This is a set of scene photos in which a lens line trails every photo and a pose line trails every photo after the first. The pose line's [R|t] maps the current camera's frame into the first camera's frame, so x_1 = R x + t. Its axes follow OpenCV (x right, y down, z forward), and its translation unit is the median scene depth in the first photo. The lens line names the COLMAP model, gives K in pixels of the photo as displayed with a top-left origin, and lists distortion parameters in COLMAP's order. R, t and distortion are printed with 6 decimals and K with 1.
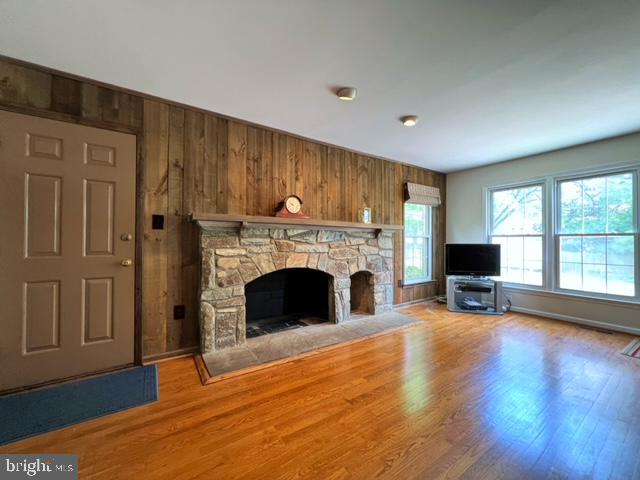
lens RADIAL K [[256.6, 0, 318.4], [0, 256.6, 238.4], [0, 0, 1]] dist [-0.002059, -0.000372]
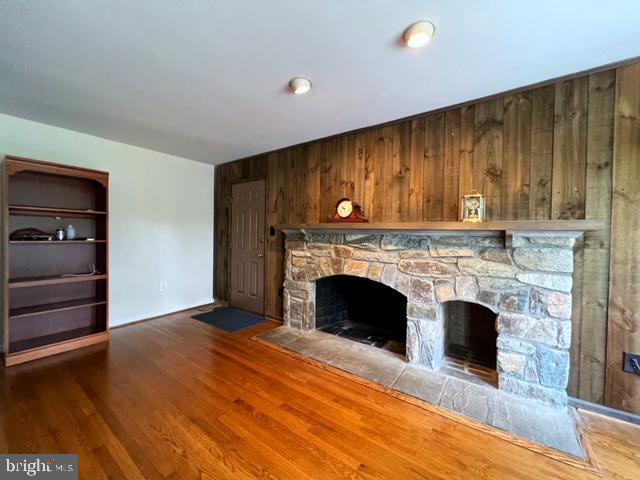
lens RADIAL K [[256.6, 0, 317.8], [0, 256.6, 240.5], [0, 0, 1]] dist [-0.002059, -0.000372]
pose [[0.342730, 0.021258, -0.939193, 0.713821], [-0.006460, 0.999774, 0.020272, -0.029730], [0.939412, -0.000881, 0.342790, 0.550352]]
